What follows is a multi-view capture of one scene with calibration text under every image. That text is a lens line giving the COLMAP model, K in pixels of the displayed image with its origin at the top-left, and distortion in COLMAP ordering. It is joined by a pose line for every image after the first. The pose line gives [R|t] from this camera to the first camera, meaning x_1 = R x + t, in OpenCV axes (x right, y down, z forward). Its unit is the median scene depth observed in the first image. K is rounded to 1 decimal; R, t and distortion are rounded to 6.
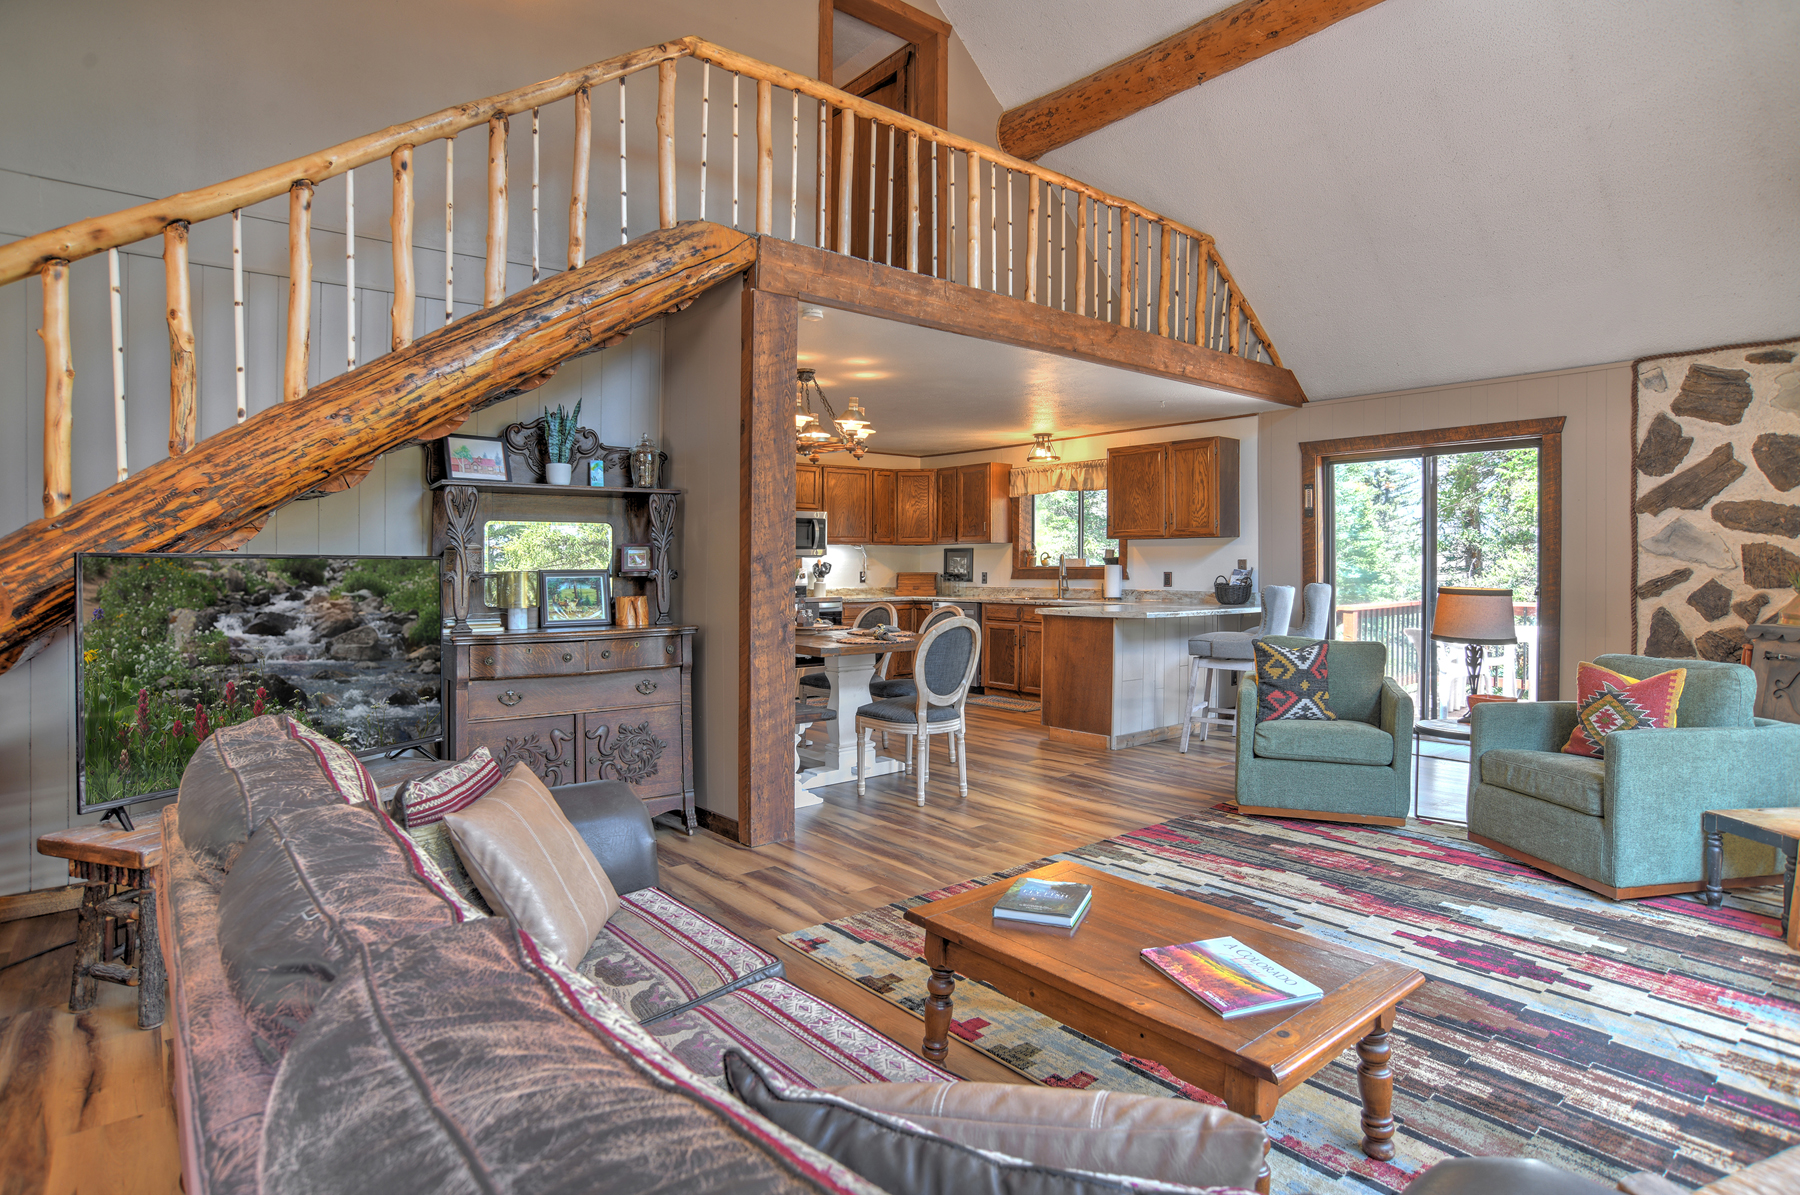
lens RADIAL K [[927.4, 0, 912.9], [0, 927.4, 584.7], [0, 0, 1]] dist [-0.073311, 0.022837]
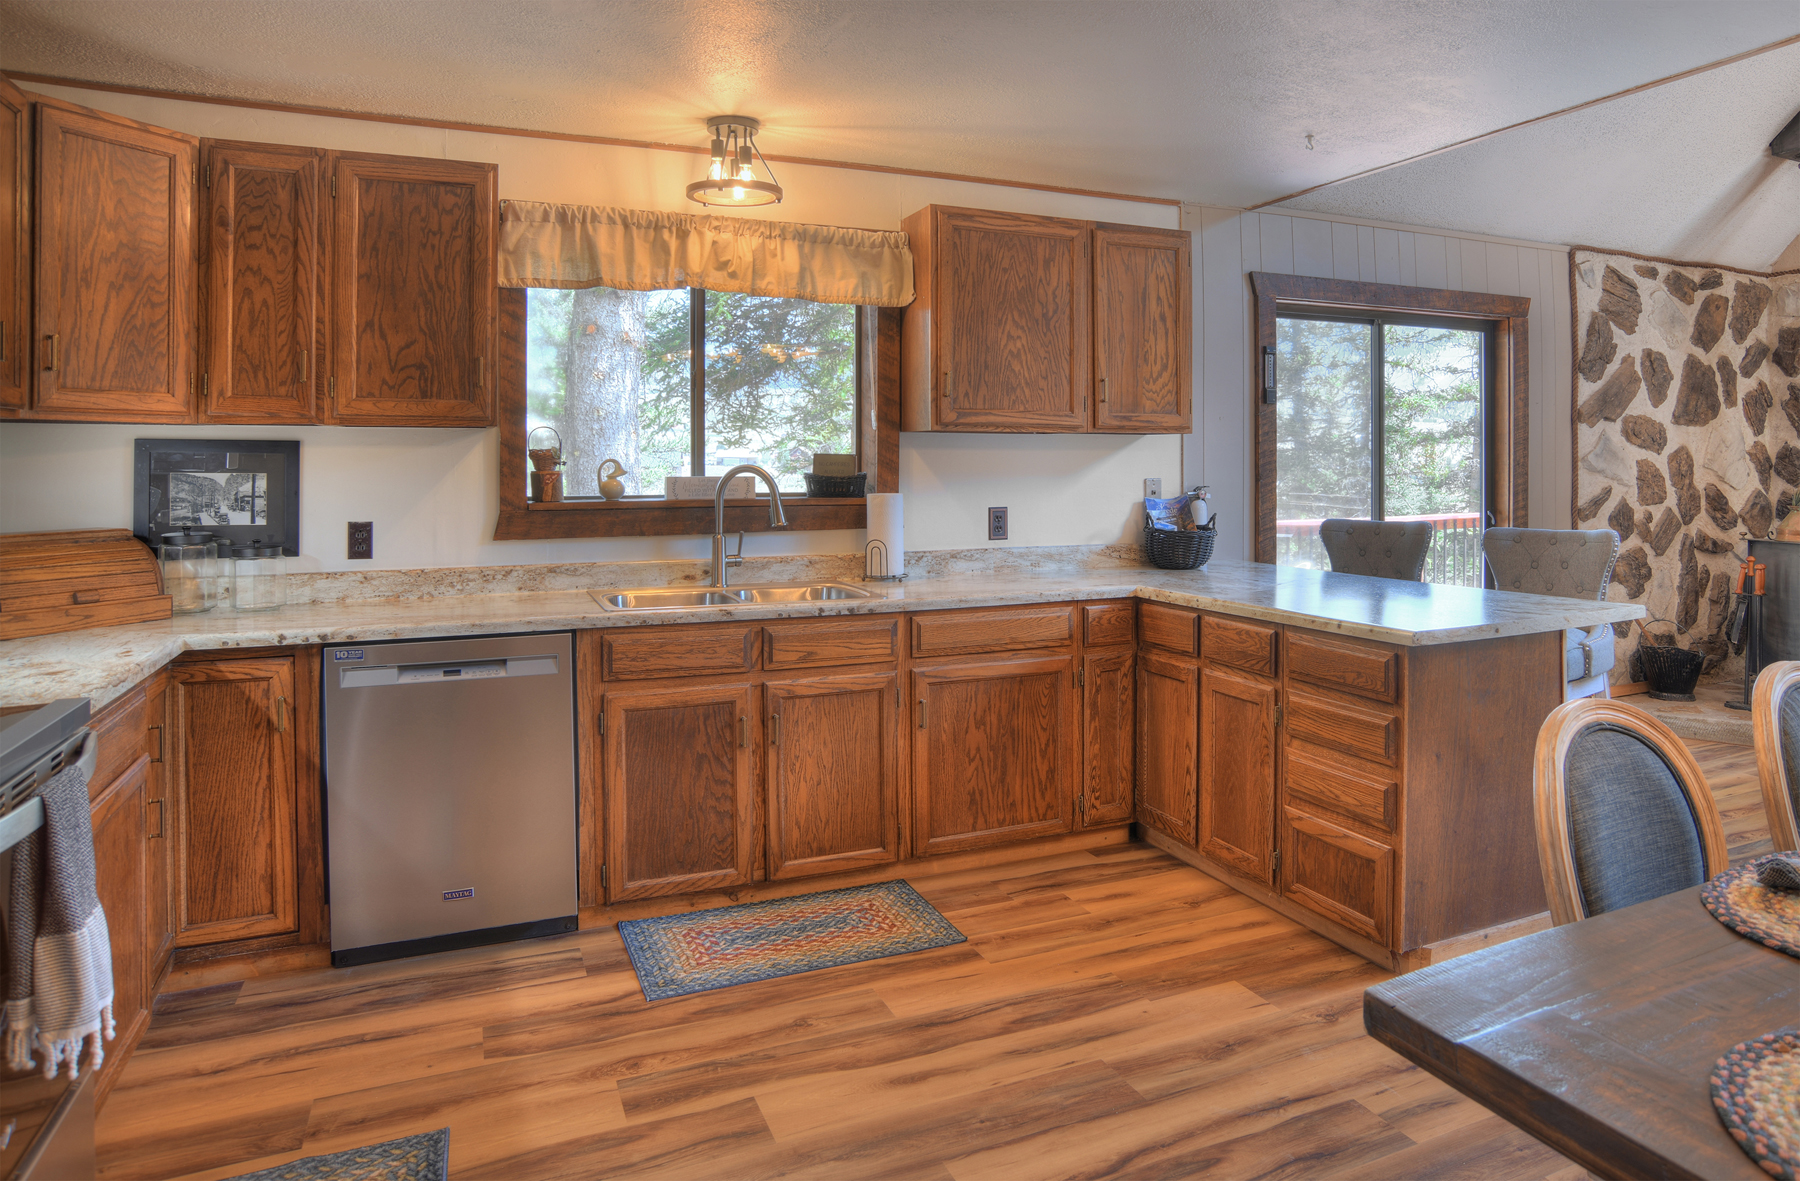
lens RADIAL K [[1168.4, 0, 956.5], [0, 1168.4, 430.9], [0, 0, 1]] dist [-0.062574, 0.028902]
pose [[0.255095, 0.022332, 0.966658, -0.436968], [0.018039, 0.999449, -0.027850, -0.053546], [-0.966748, 0.024542, 0.254551, 1.328917]]
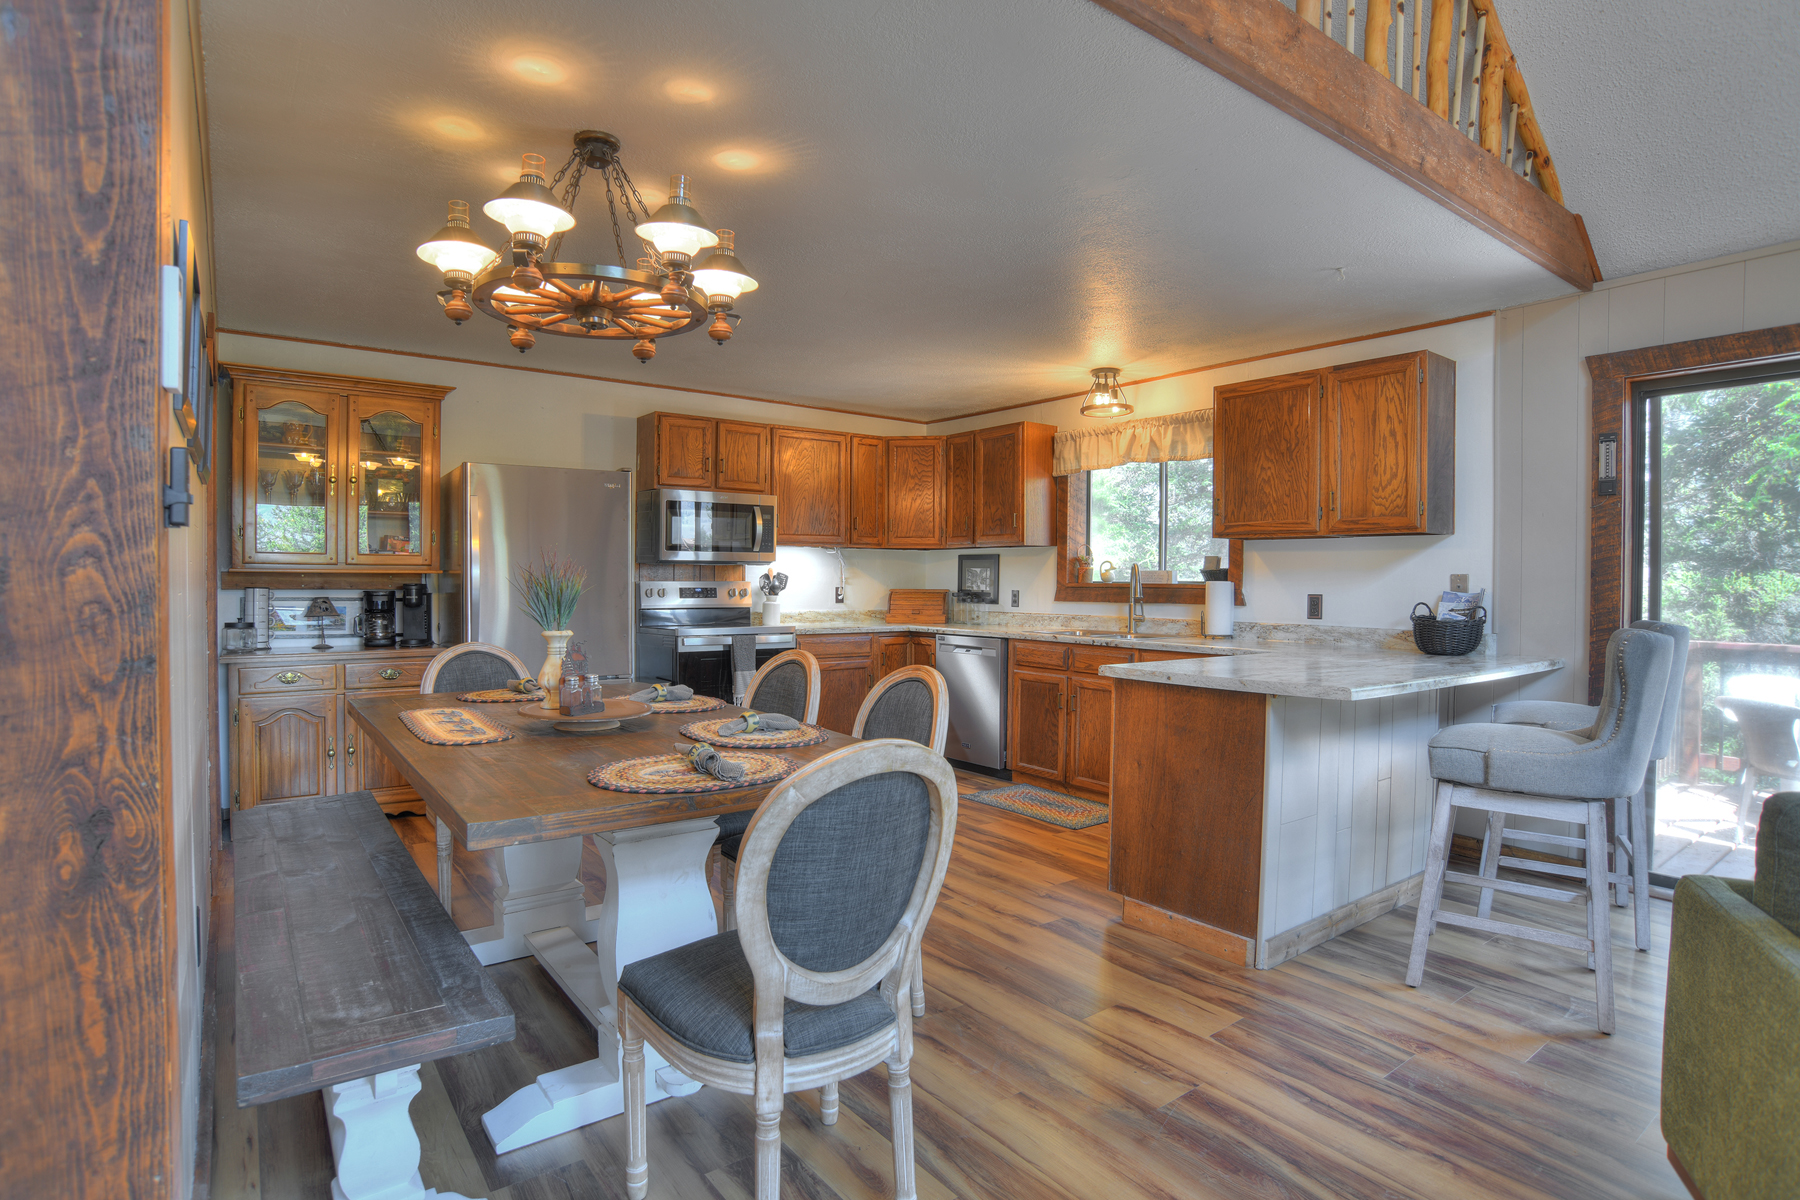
lens RADIAL K [[927.4, 0, 926.1], [0, 927.4, 586.9], [0, 0, 1]] dist [-0.073311, 0.022837]
pose [[0.999325, 0.008031, -0.035854, 0.067894], [-0.008404, 0.999912, -0.010265, -0.015222], [0.035768, 0.010559, 0.999304, 0.602387]]
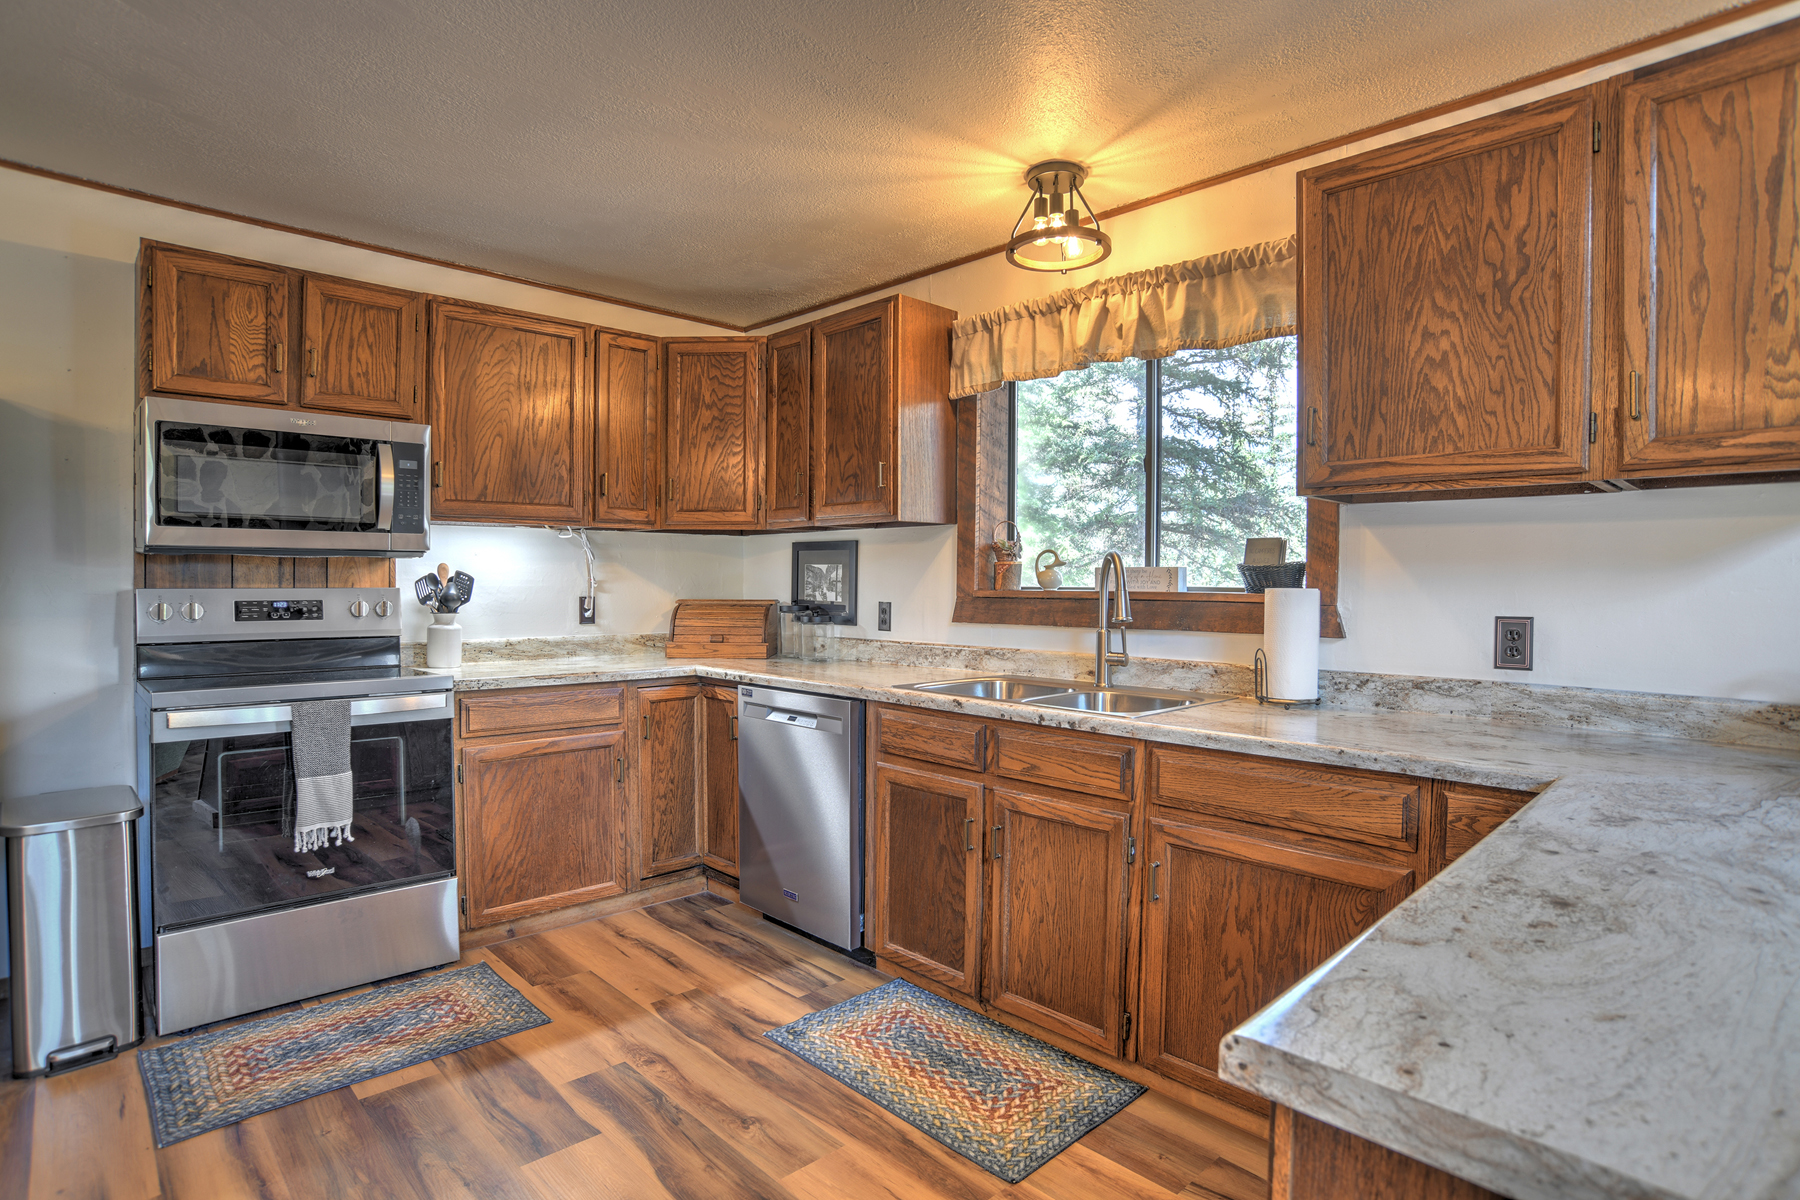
lens RADIAL K [[927.4, 0, 930.2], [0, 927.4, 598.3], [0, 0, 1]] dist [-0.073311, 0.022837]
pose [[0.996030, 0.004975, 0.088883, 0.114399], [-0.005024, 0.999987, 0.000326, -0.027723], [-0.088881, -0.000771, 0.996042, 1.132433]]
